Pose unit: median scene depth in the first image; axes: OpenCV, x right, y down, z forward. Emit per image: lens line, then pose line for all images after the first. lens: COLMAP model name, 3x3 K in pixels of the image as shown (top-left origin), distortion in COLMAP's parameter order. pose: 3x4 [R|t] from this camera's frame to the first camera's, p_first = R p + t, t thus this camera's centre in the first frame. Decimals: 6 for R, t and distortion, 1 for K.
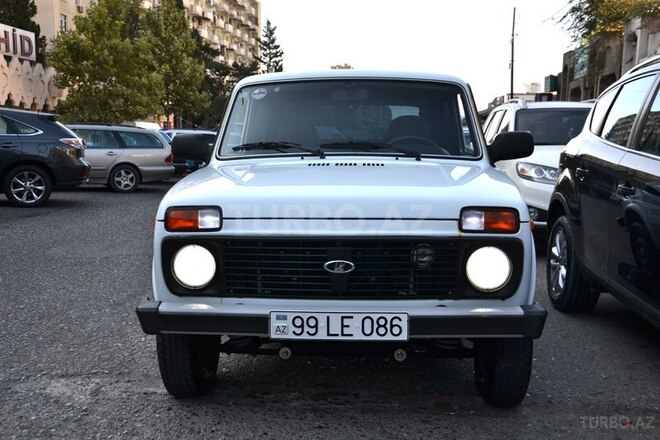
lens RADIAL K [[780.8, 0, 330.0], [0, 780.8, 220.0], [0, 0, 1]] dist [0.095423, 0.002089]
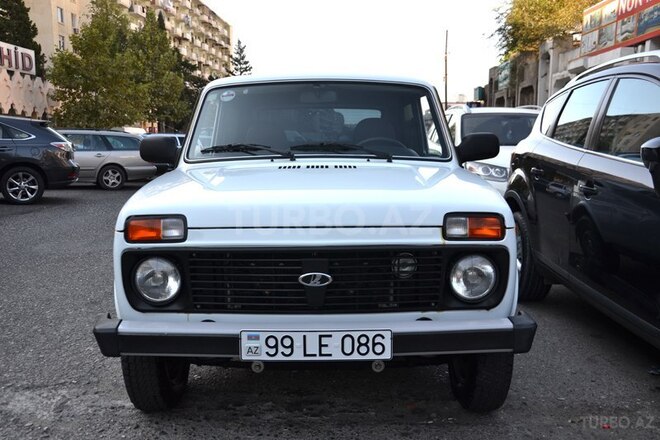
lens RADIAL K [[624.1, 0, 330.0], [0, 624.1, 220.0], [0, 0, 1]] dist [0.002564, 0.029711]
pose [[0.998034, -0.012929, 0.061325, -0.012043], [0.011521, 0.999663, 0.023245, -0.021565], [-0.061605, -0.022493, 0.997847, 0.207417]]
